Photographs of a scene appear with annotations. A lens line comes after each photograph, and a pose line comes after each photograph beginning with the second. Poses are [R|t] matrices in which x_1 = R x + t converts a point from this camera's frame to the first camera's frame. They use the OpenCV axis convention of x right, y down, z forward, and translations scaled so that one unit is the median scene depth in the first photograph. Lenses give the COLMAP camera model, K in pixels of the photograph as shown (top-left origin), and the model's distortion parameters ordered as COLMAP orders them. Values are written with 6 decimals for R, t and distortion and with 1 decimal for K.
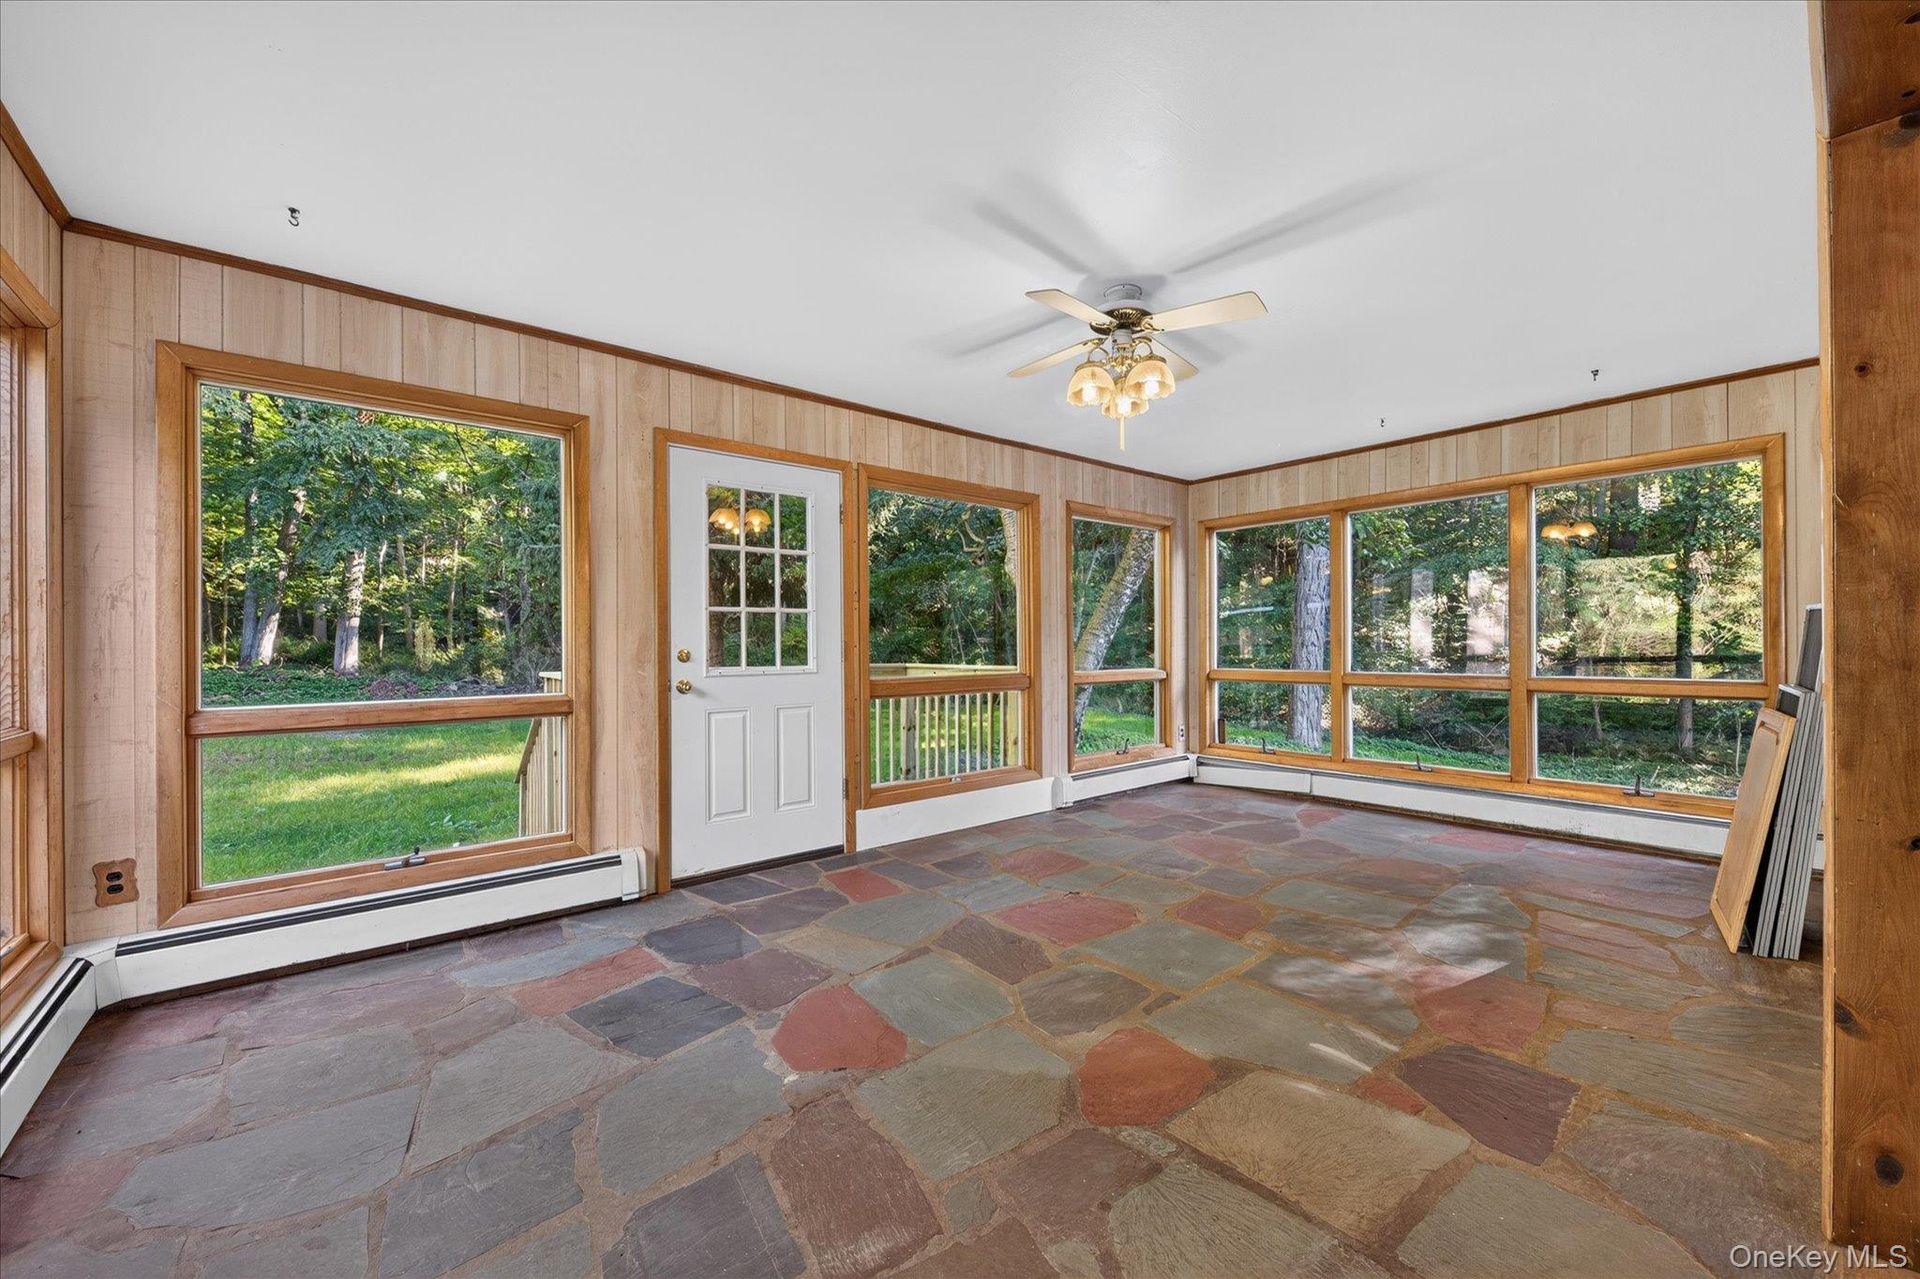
lens RADIAL K [[746.7, 0, 959.1], [0, 746.7, 643.2], [0, 0, 1]] dist [0.000027, -0.001786]
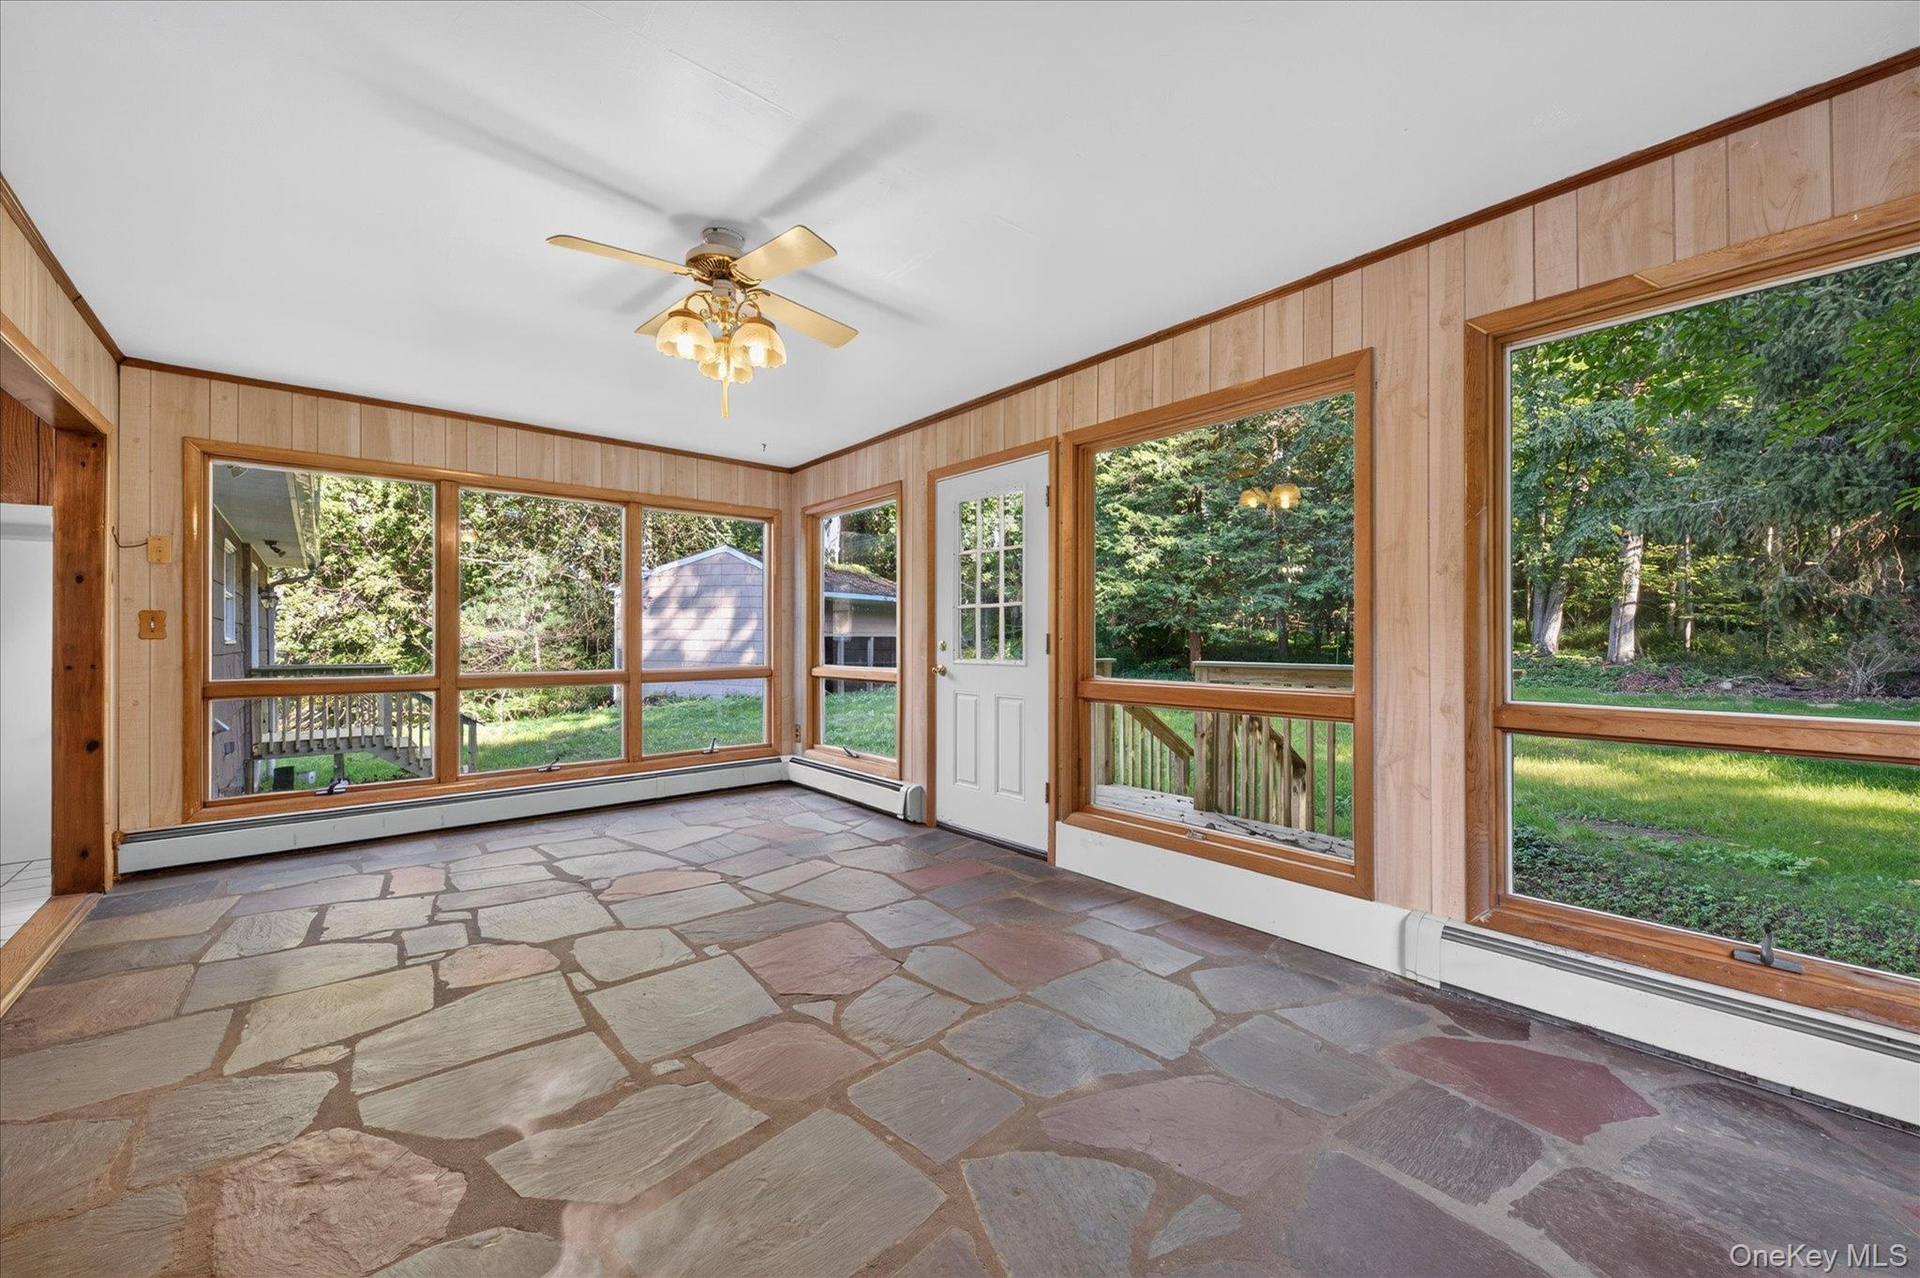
lens RADIAL K [[746.7, 0, 958.0], [0, 746.7, 635.9], [0, 0, 1]] dist [0.000027, -0.001786]
pose [[-0.002822, 0.003767, -0.999989, 0.779345], [0.001895, 0.999991, 0.003762, -0.003691], [0.999994, -0.001884, -0.002829, 0.899624]]
